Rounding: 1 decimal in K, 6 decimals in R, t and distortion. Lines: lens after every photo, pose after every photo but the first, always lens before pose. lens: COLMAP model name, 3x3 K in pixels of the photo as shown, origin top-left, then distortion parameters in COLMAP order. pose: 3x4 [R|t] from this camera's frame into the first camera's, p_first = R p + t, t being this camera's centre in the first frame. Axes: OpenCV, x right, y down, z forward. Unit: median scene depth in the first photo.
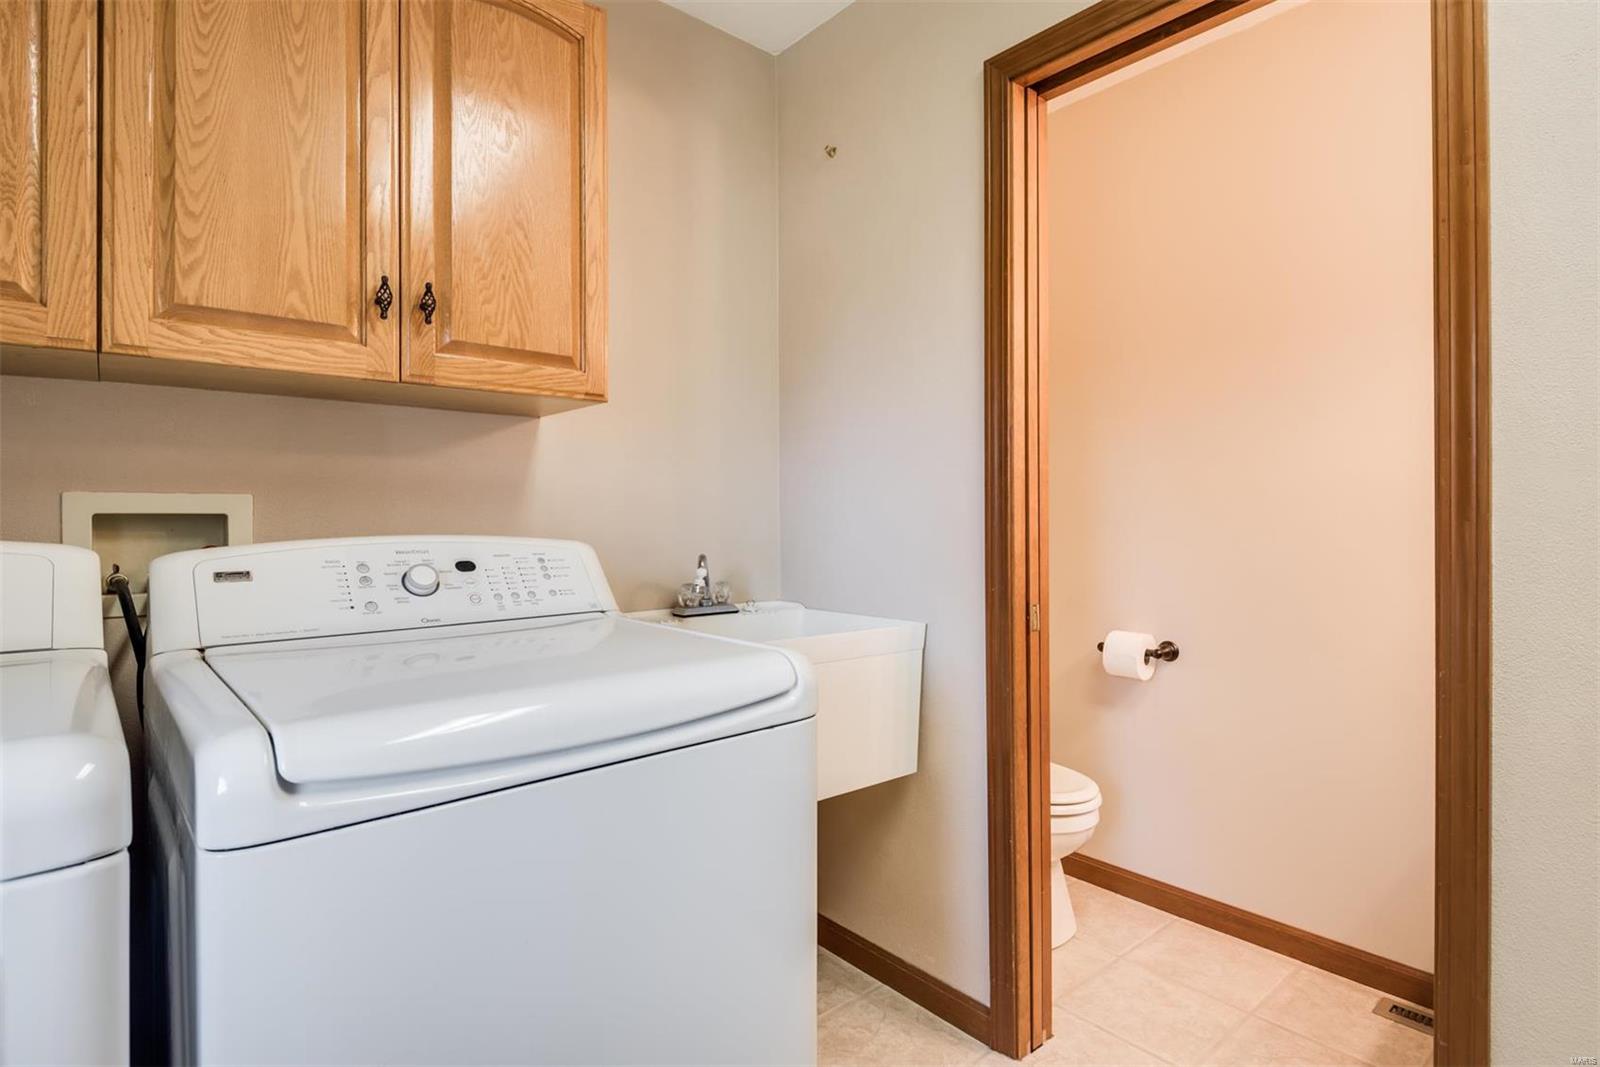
lens RADIAL K [[781.1, 0, 861.8], [0, 781.1, 515.8], [0, 0, 1]] dist [0.002159, -0.008824]
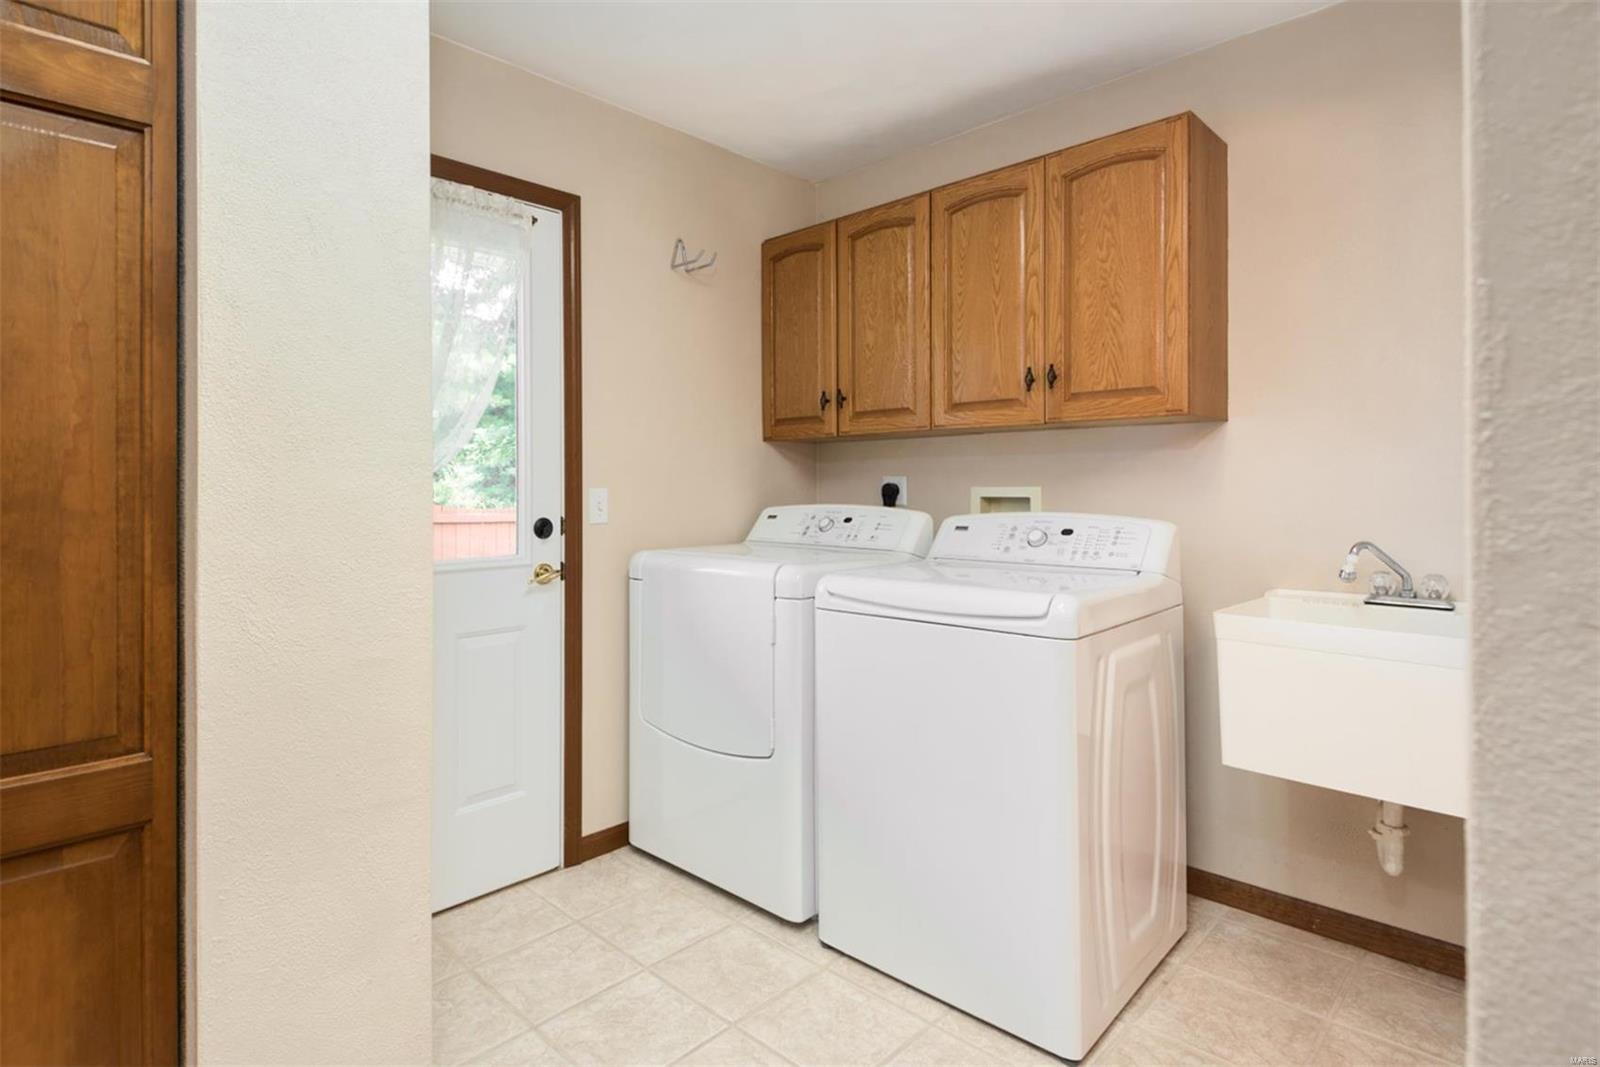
lens RADIAL K [[861.5, 0, 800.9], [0, 861.5, 476.0], [0, 0, 1]] dist [-0.001187, -0.001171]
pose [[0.106604, -0.006438, -0.994281, 1.364563], [0.001561, 0.999979, -0.006308, -0.047164], [0.994300, -0.000880, 0.106612, 0.278908]]
